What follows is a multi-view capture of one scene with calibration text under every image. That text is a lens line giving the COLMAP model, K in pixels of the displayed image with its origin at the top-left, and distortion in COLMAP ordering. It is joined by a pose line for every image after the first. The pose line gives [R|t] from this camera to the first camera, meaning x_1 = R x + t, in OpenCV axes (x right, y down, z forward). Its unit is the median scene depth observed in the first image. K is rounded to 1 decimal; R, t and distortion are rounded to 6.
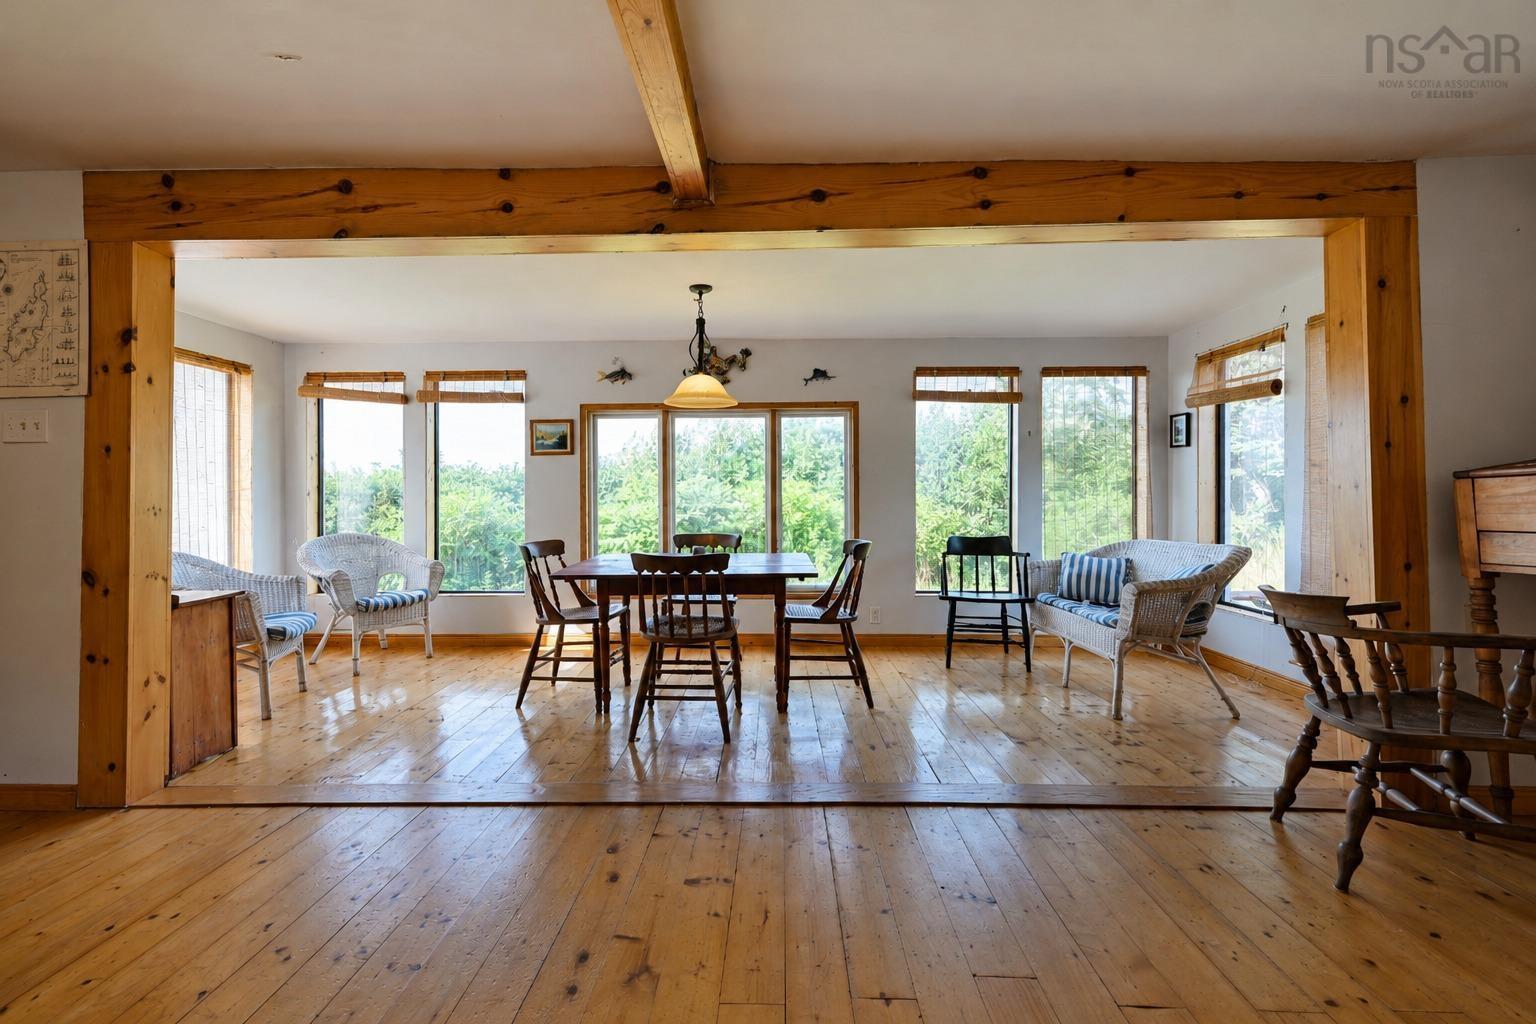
lens RADIAL K [[592.5, 0, 768.0], [0, 592.5, 503.6], [0, 0, 1]] dist [-0.000833, -0.000188]
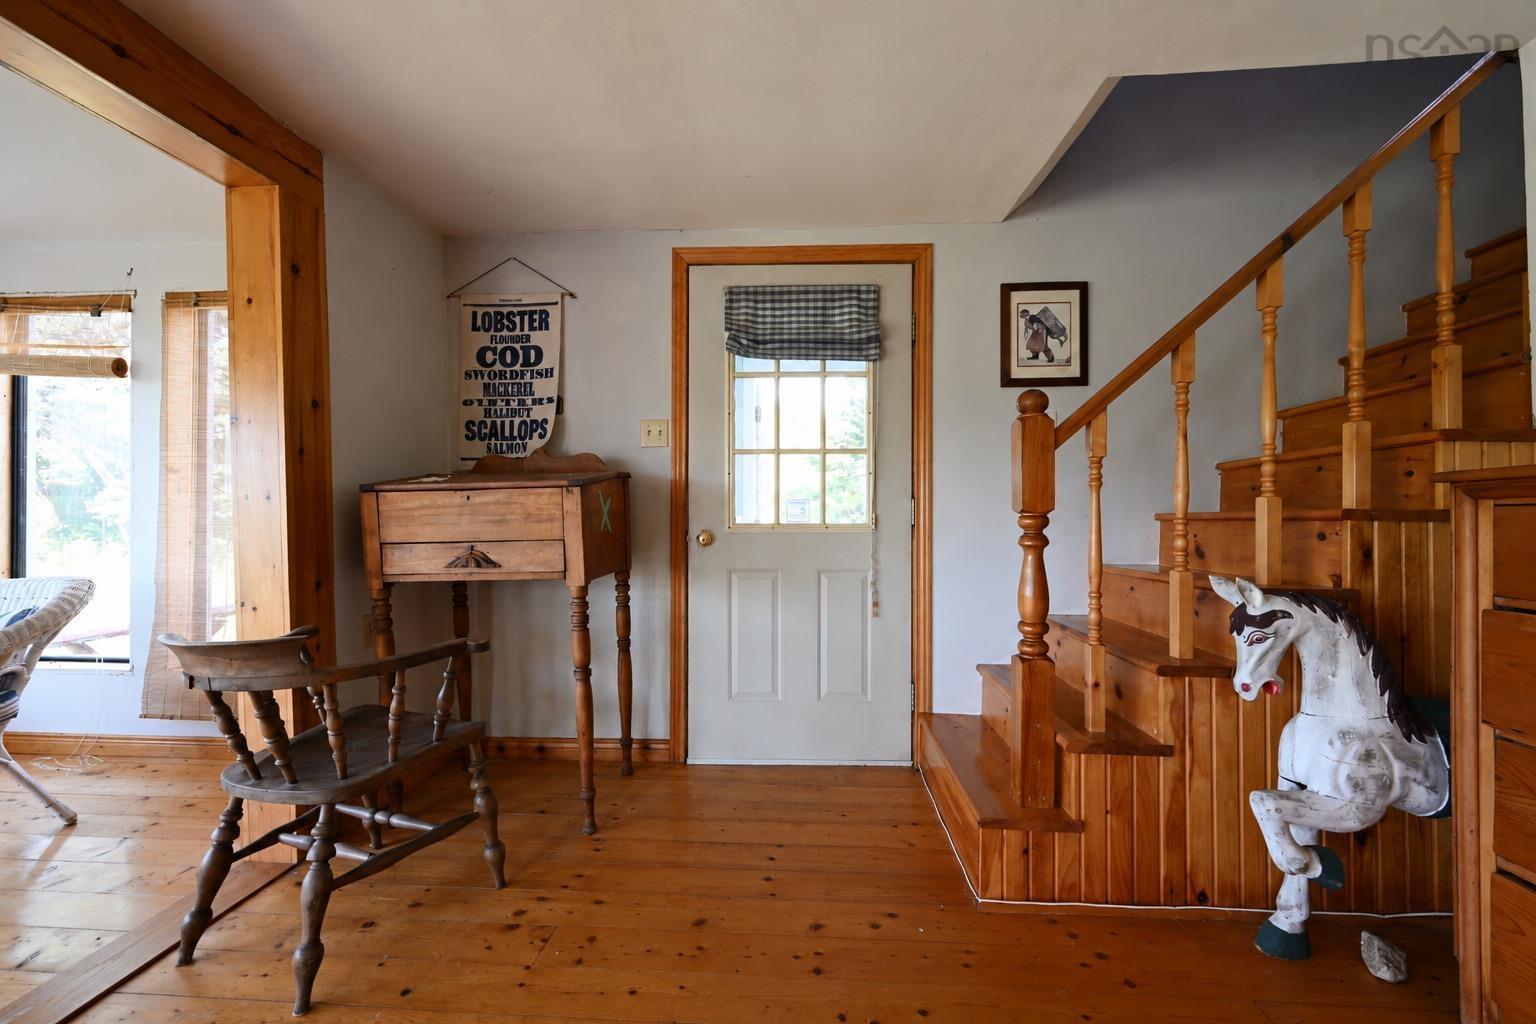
lens RADIAL K [[635.4, 0, 772.7], [0, 635.4, 514.0], [0, 0, 1]] dist [0.004051, 0.000851]
pose [[0.031508, 0.001640, 0.999502, 0.103627], [0.003617, 0.999992, -0.001755, -0.000856], [-0.999497, 0.003671, 0.031502, 0.252958]]
